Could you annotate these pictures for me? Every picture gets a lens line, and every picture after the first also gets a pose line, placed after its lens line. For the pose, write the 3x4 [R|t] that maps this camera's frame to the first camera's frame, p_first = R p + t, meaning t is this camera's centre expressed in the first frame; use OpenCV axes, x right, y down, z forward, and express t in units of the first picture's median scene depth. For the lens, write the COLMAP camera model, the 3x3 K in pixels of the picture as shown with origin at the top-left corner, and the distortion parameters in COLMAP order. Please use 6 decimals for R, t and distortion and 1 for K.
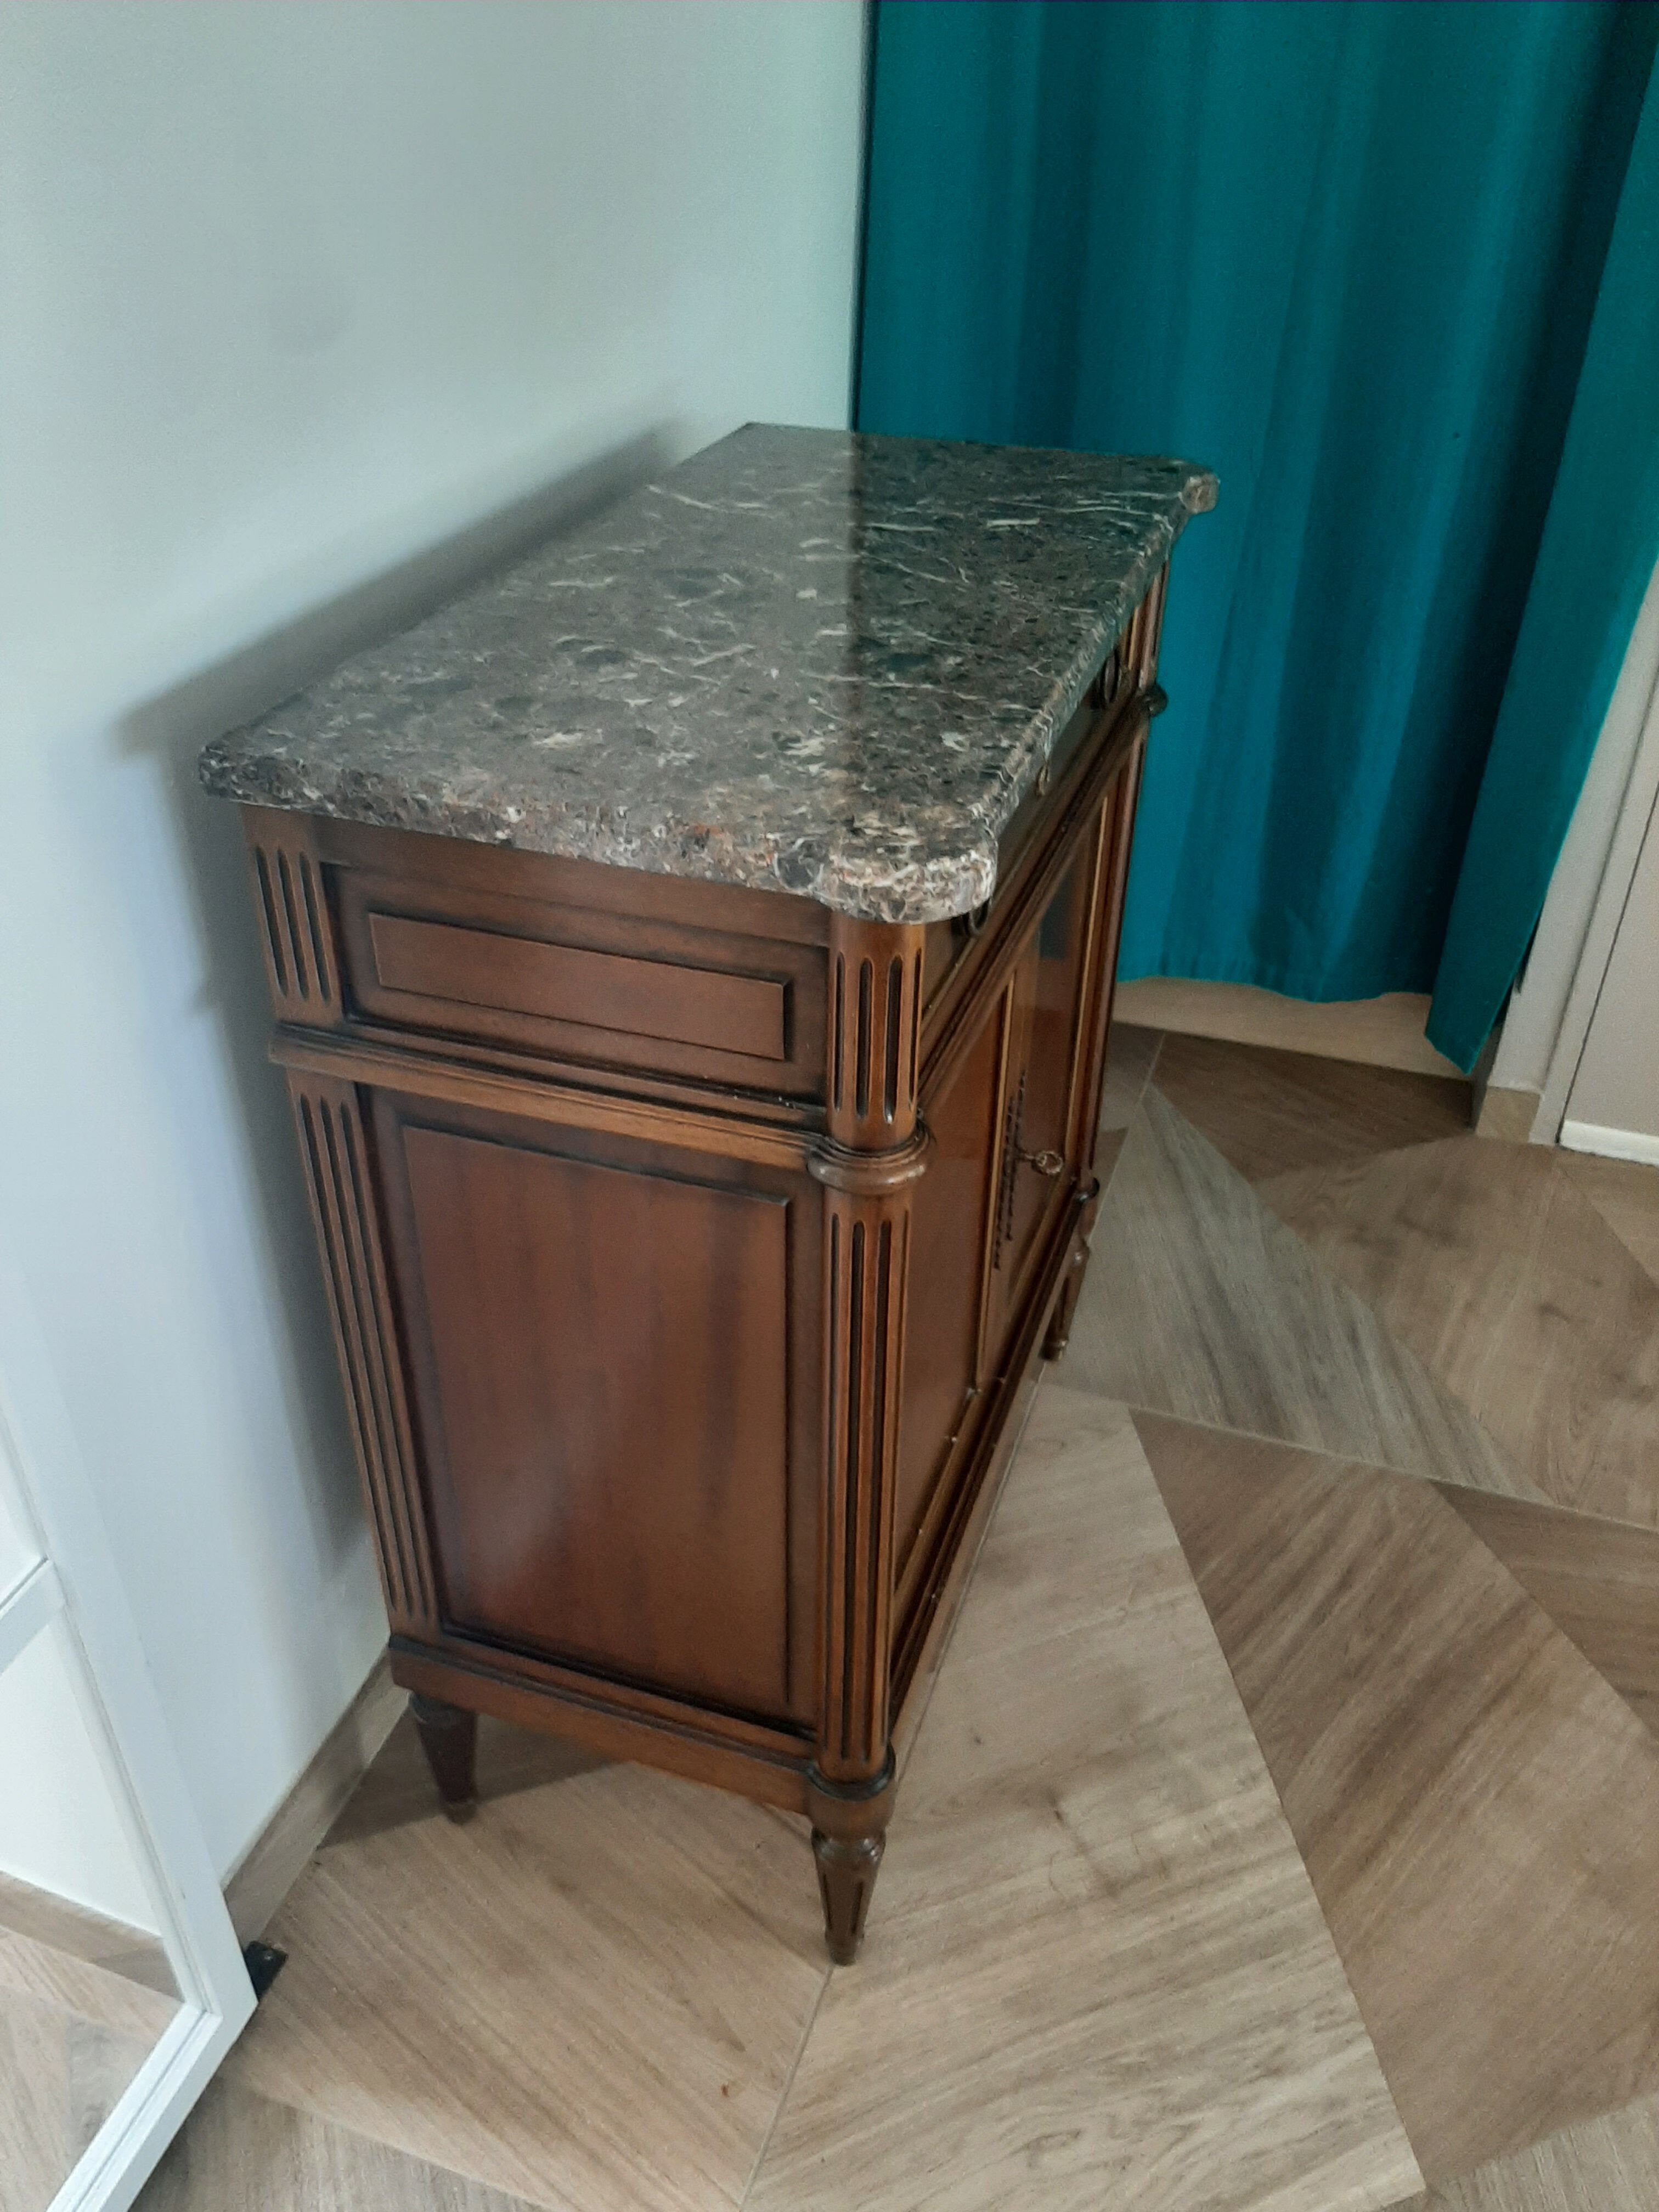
lens RADIAL K [[1748.2, 0, 809.6], [0, 1748.2, 1100.3], [0, 0, 1]] dist [0.011176, -0.073981]
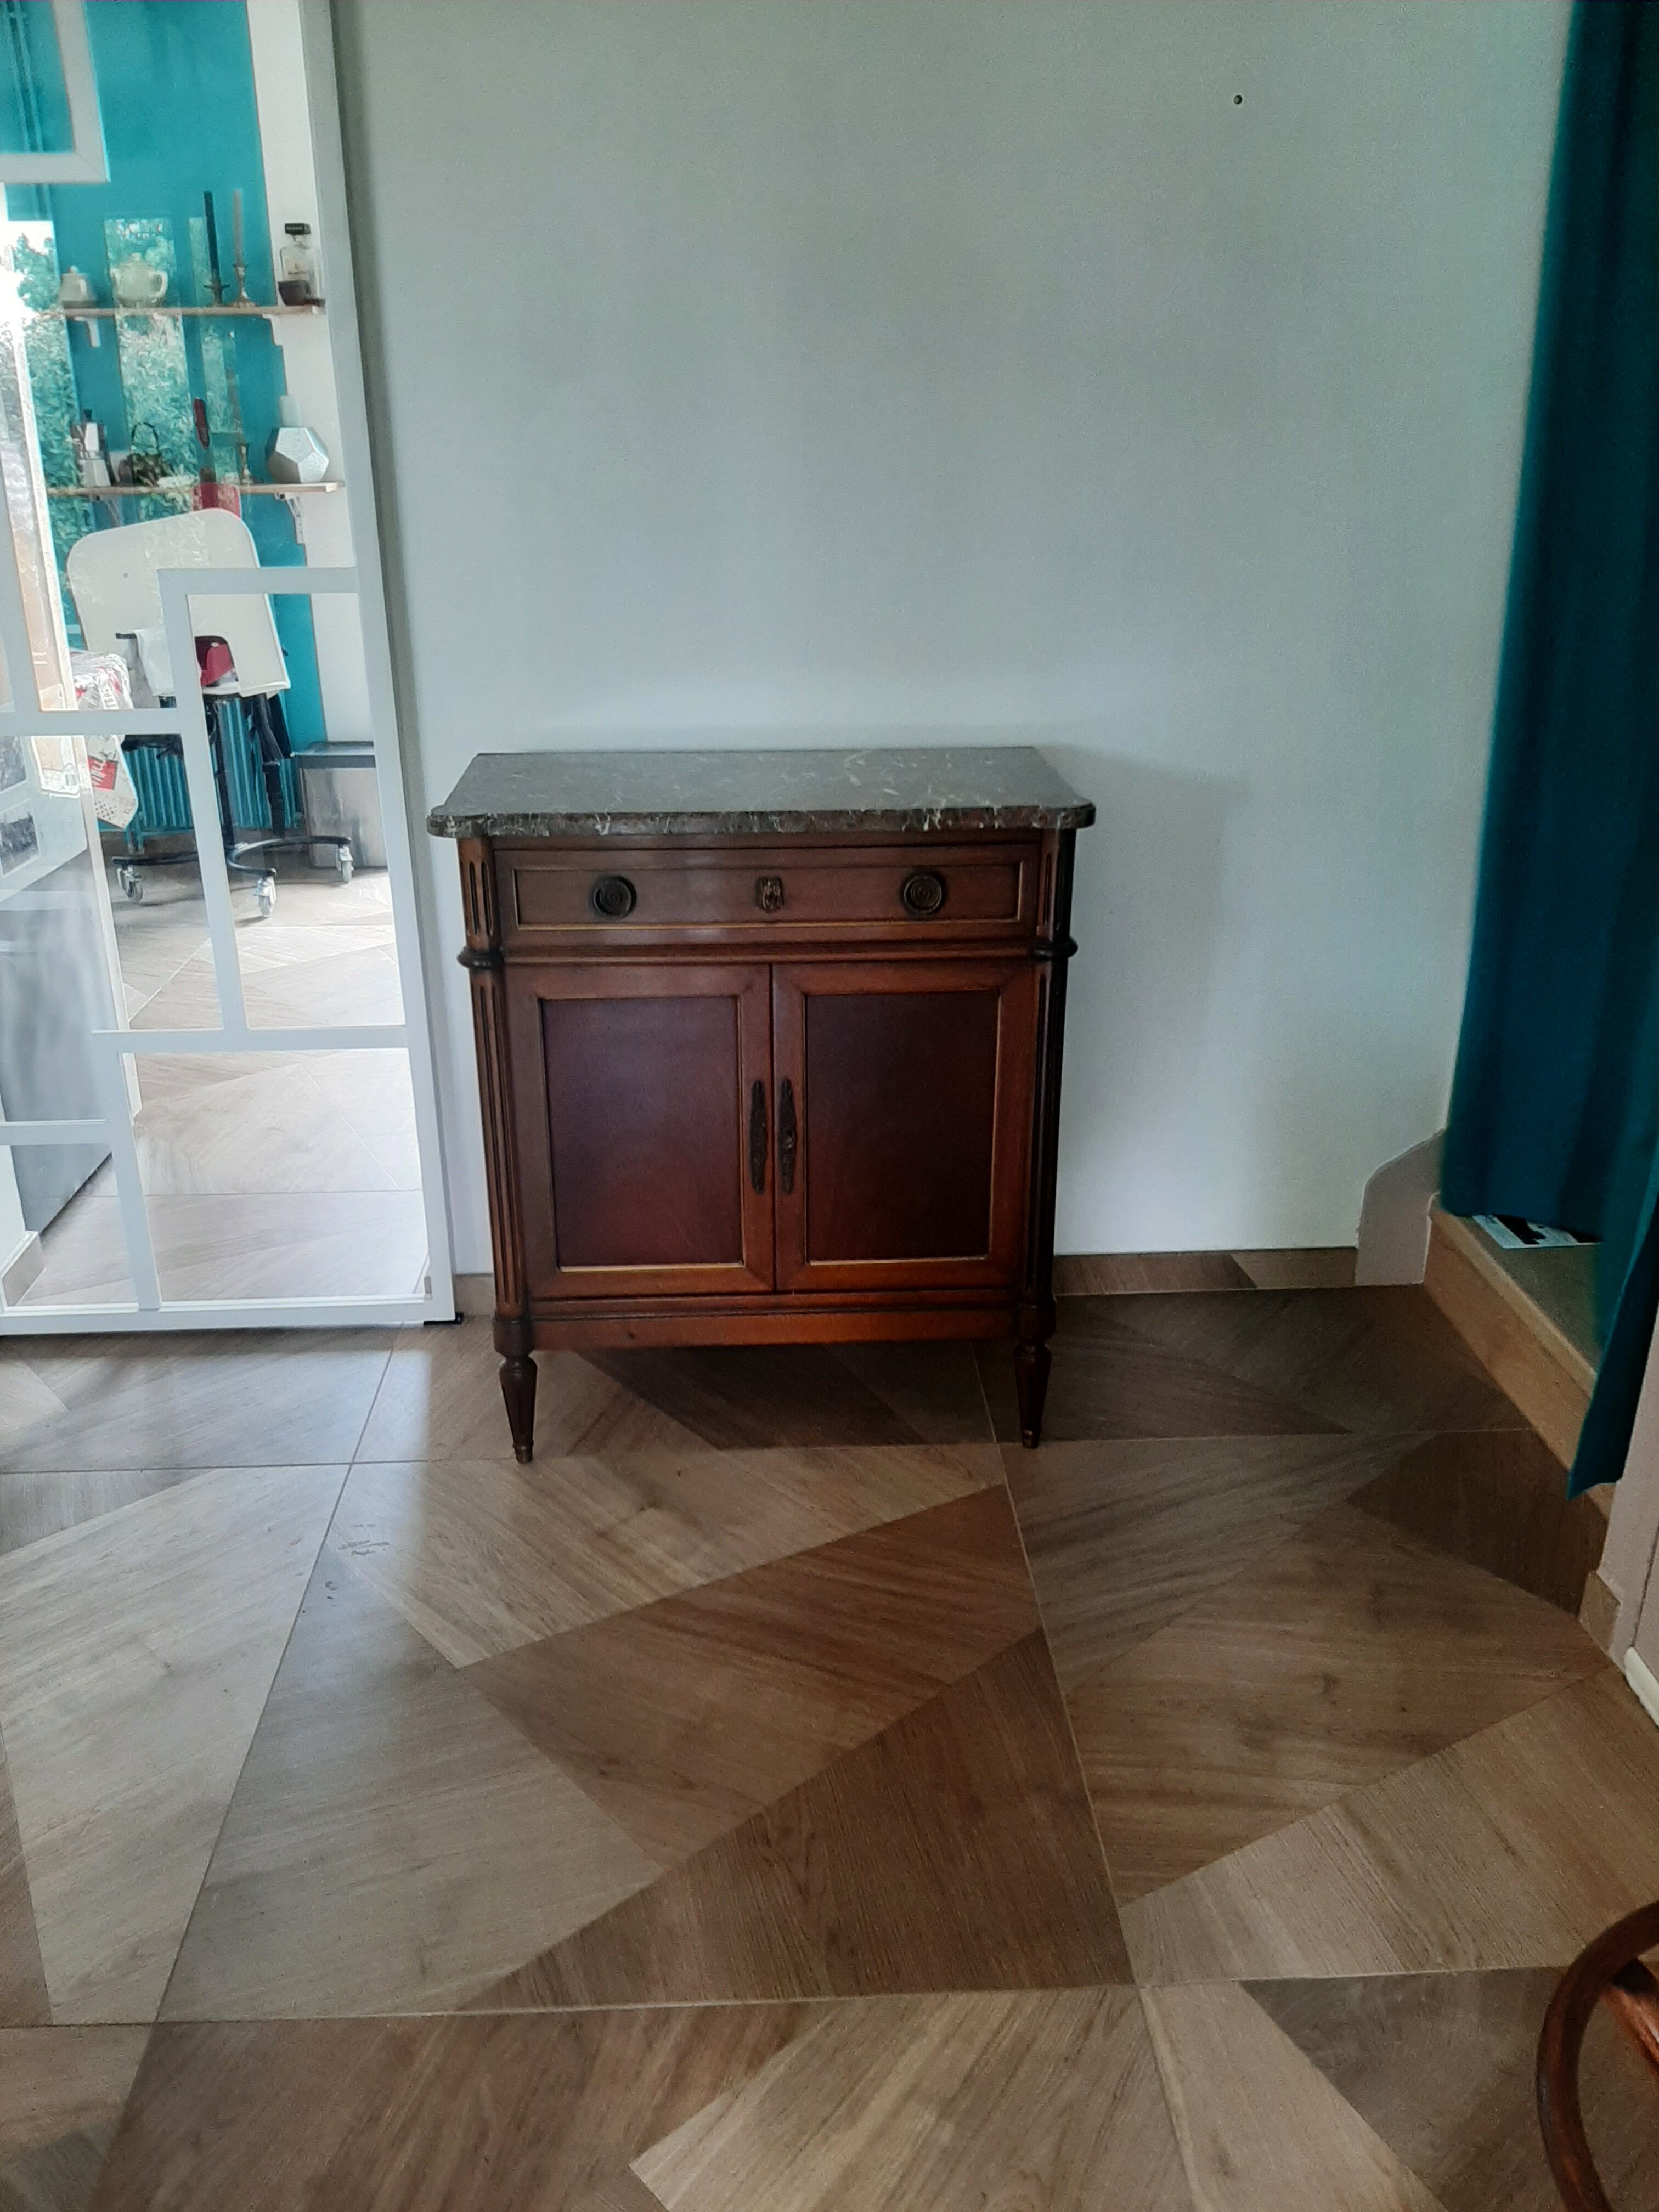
lens RADIAL K [[1732.9, 0, 828.1], [0, 1732.9, 1110.0], [0, 0, 1]] dist [0.082784, -0.182341]
pose [[0.377491, 0.340132, -0.861284, 1.667735], [-0.500754, 0.857356, 0.119106, -0.222441], [0.778939, 0.386330, 0.493967, 0.194122]]
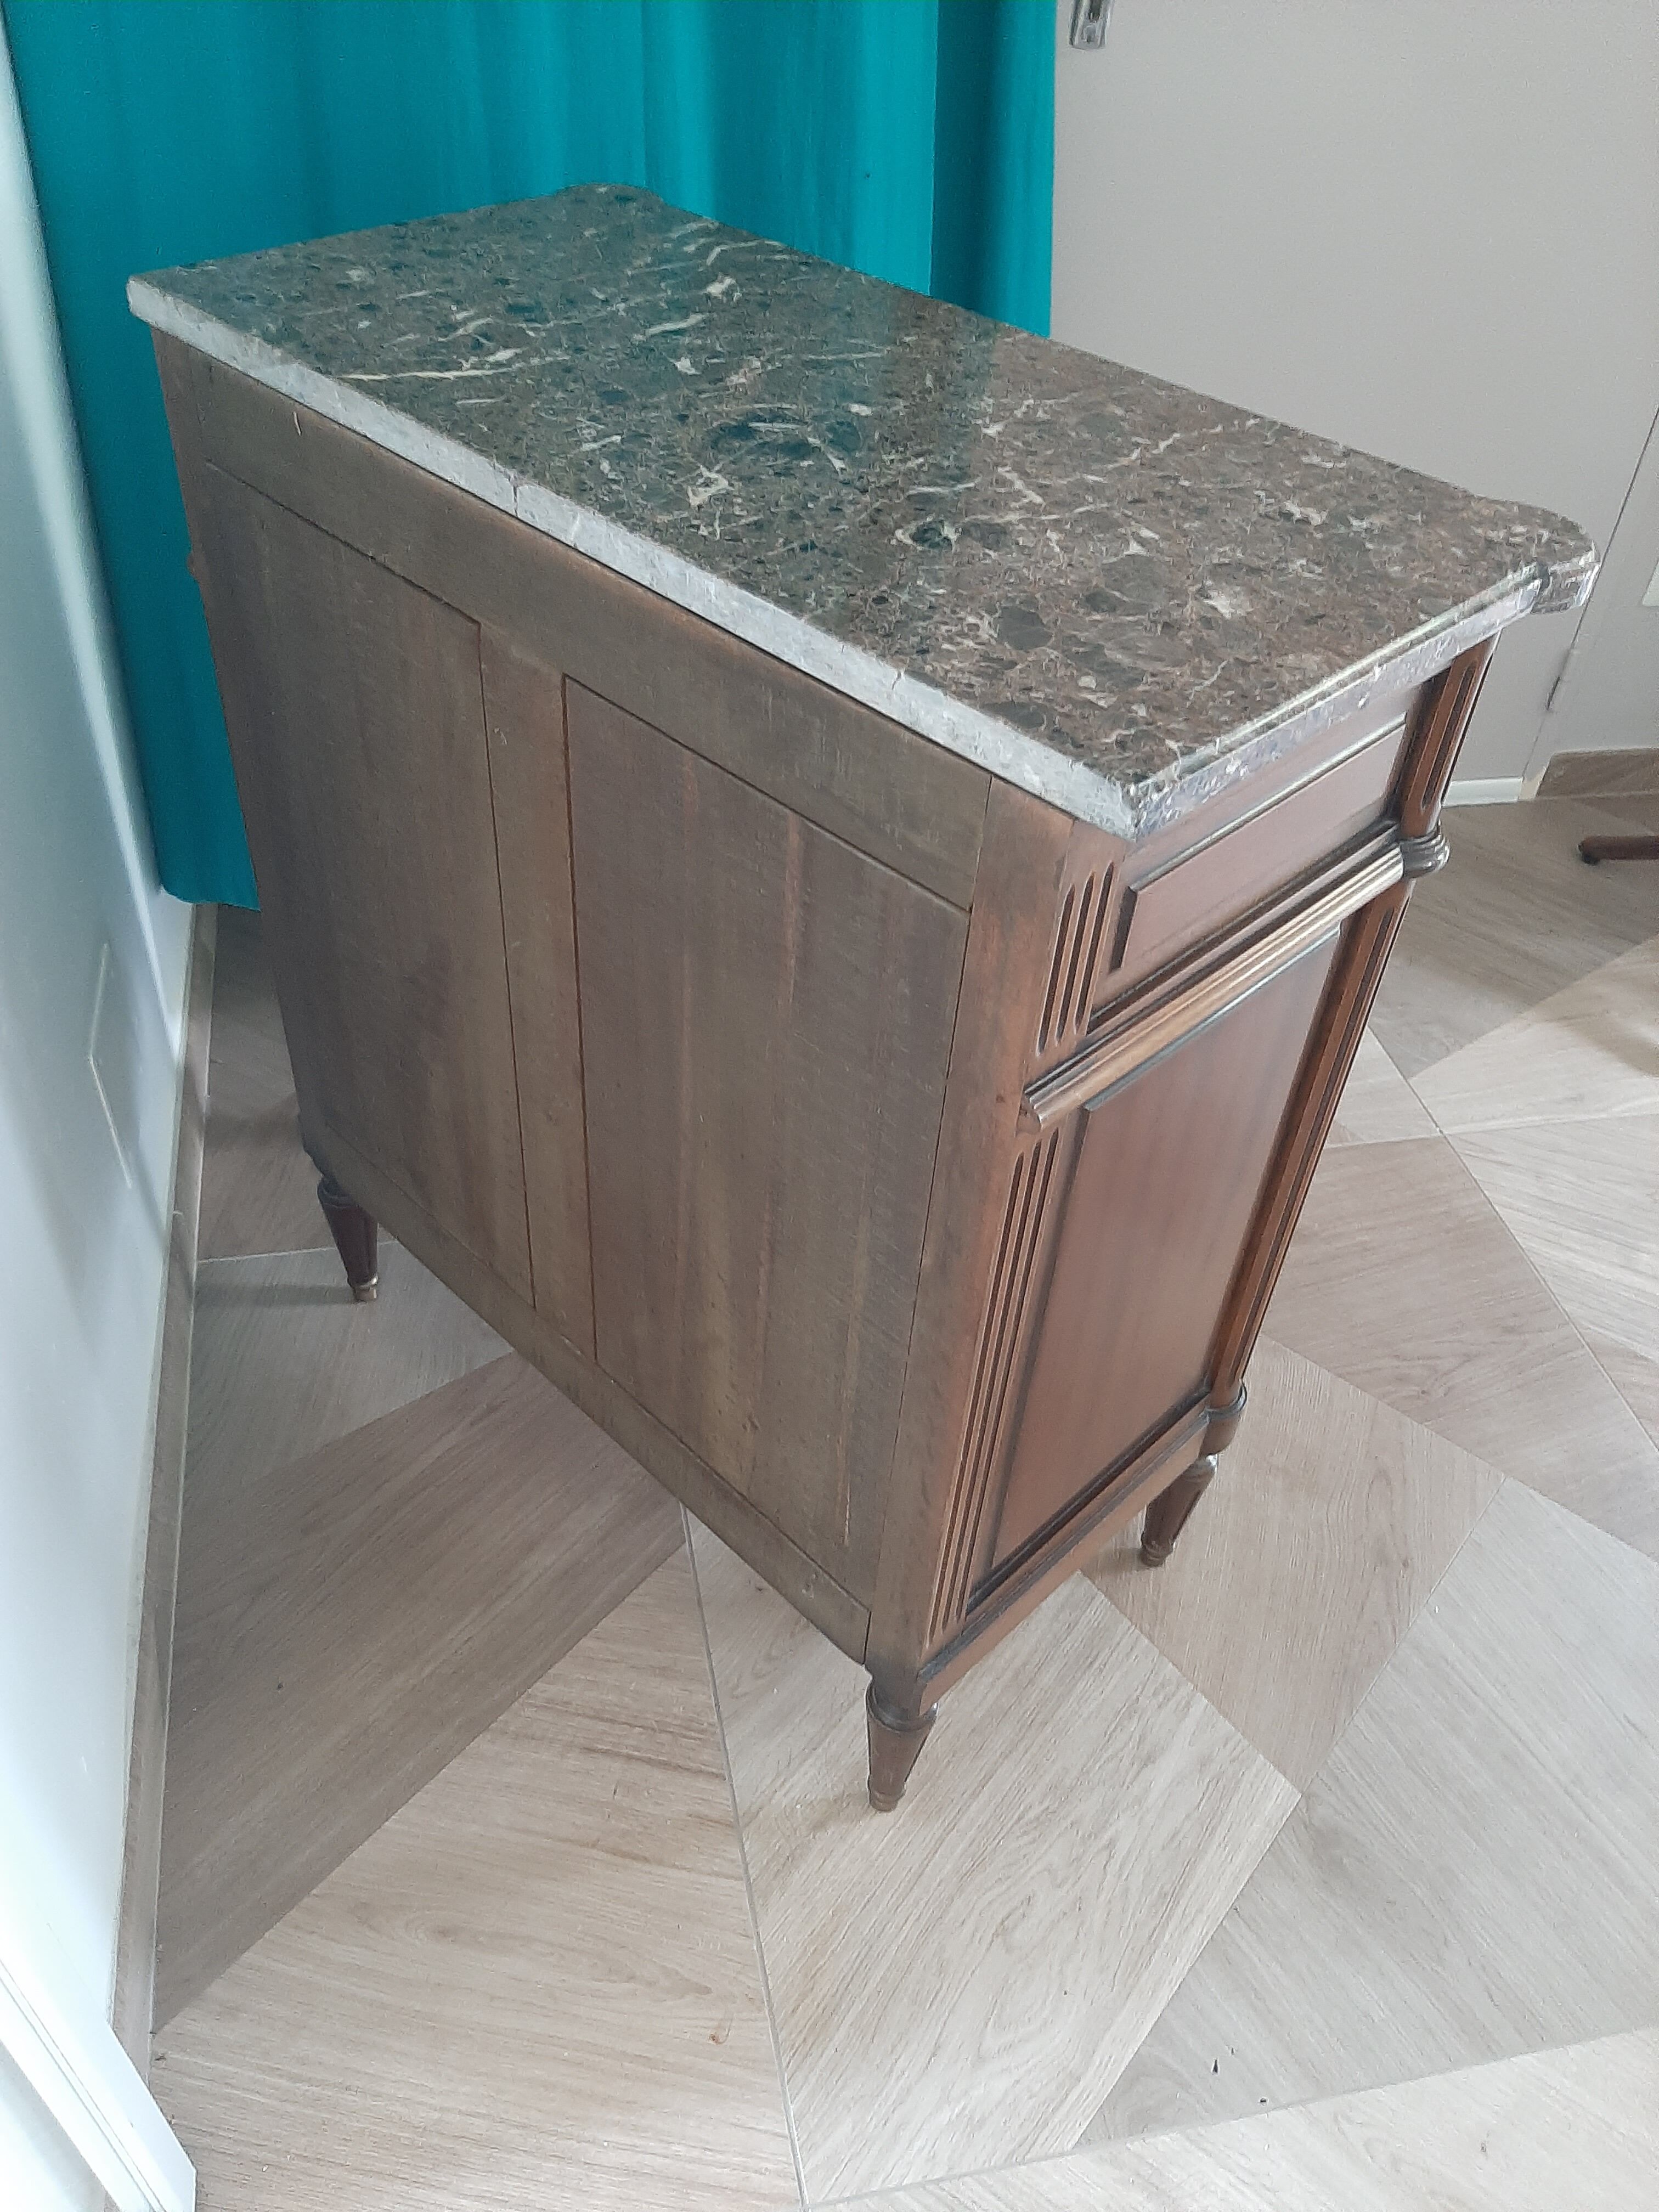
lens RADIAL K [[1689.0, 0, 821.3], [0, 1689.0, 1100.7], [0, 0, 1]] dist [0.086125, -0.200105]
pose [[0.443417, -0.586429, 0.677851, -0.683759], [0.449725, 0.799743, 0.397693, -0.309275], [-0.775325, 0.128502, 0.618351, 0.450768]]
